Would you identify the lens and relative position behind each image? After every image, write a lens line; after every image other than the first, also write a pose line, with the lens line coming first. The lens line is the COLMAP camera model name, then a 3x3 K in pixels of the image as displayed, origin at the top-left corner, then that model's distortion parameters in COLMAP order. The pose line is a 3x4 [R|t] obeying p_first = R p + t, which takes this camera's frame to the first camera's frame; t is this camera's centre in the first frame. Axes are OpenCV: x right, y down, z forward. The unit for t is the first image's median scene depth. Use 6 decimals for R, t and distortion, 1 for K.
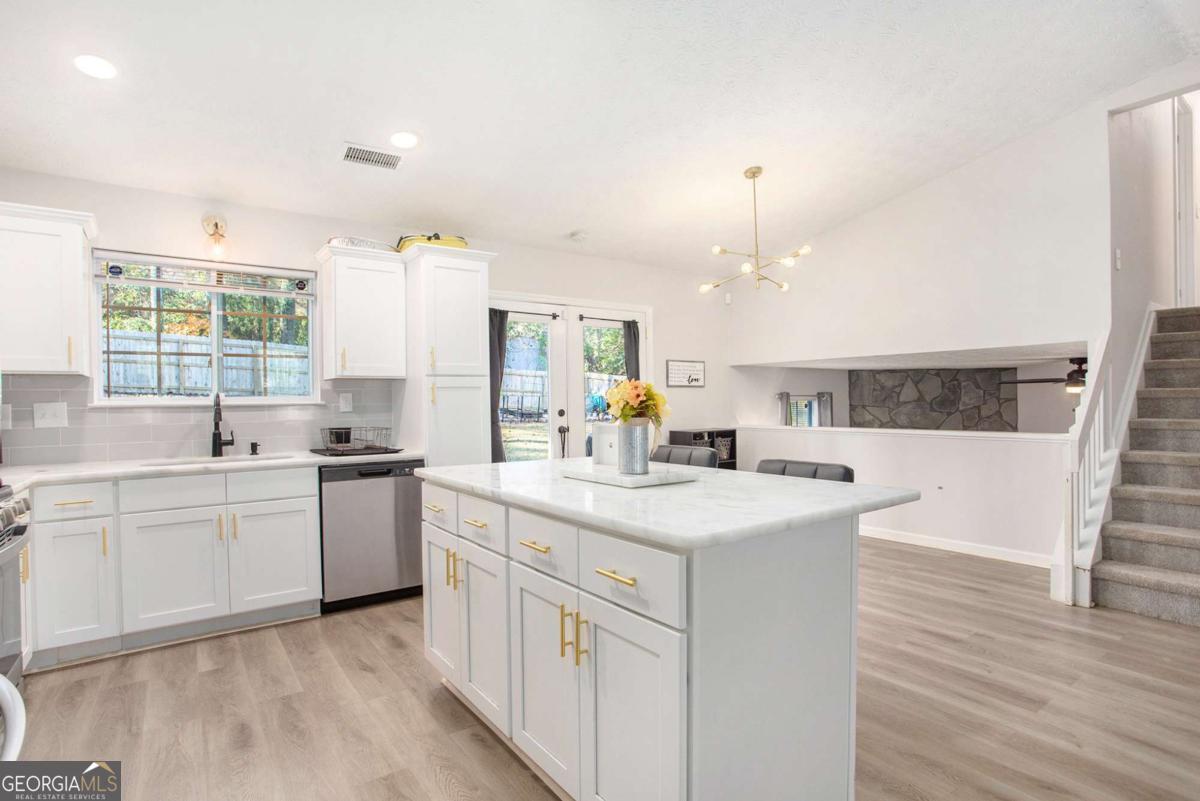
lens RADIAL K [[601.5, 0, 601.6], [0, 601.5, 399.4], [0, 0, 1]] dist [-0.001618, 0.000253]
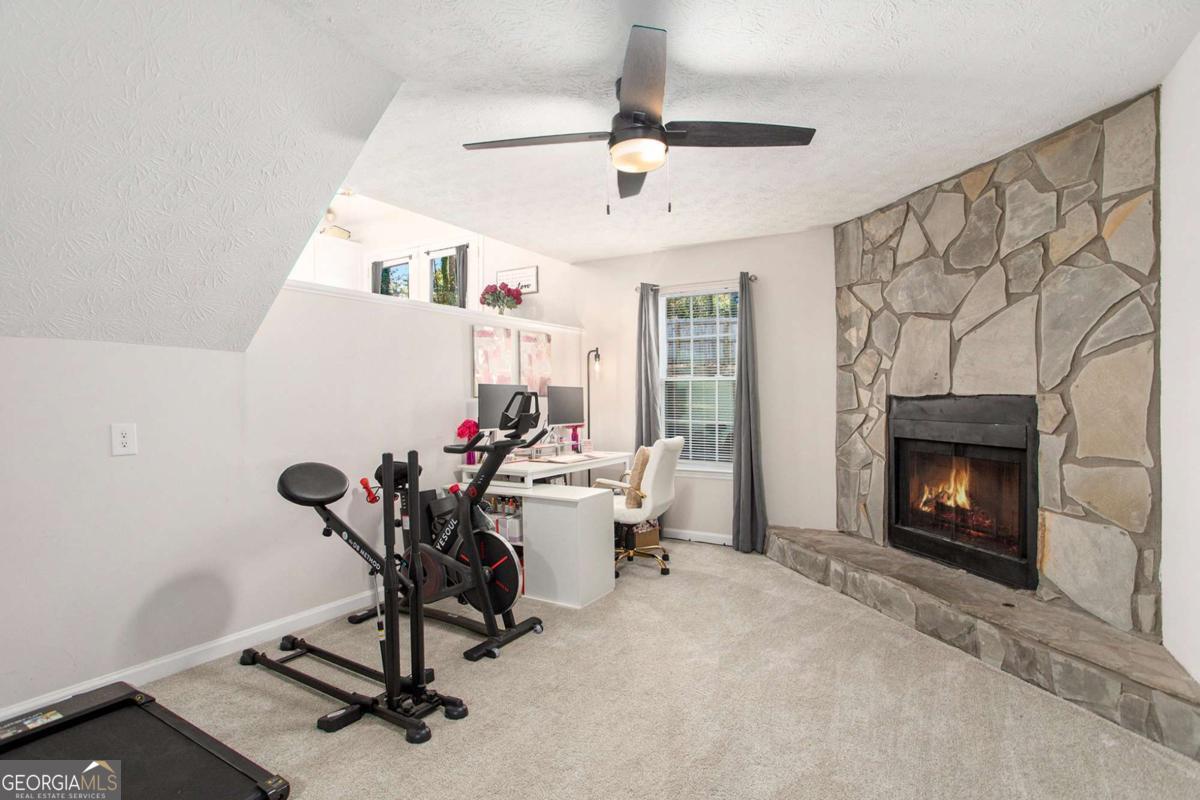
lens RADIAL K [[601.5, 0, 601.2], [0, 601.5, 399.1], [0, 0, 1]] dist [-0.001618, 0.000253]
pose [[0.333853, 0.014719, -0.942510, 0.889126], [-0.005506, 0.999891, 0.013664, 0.109307], [0.942609, 0.000628, 0.333898, 0.607990]]
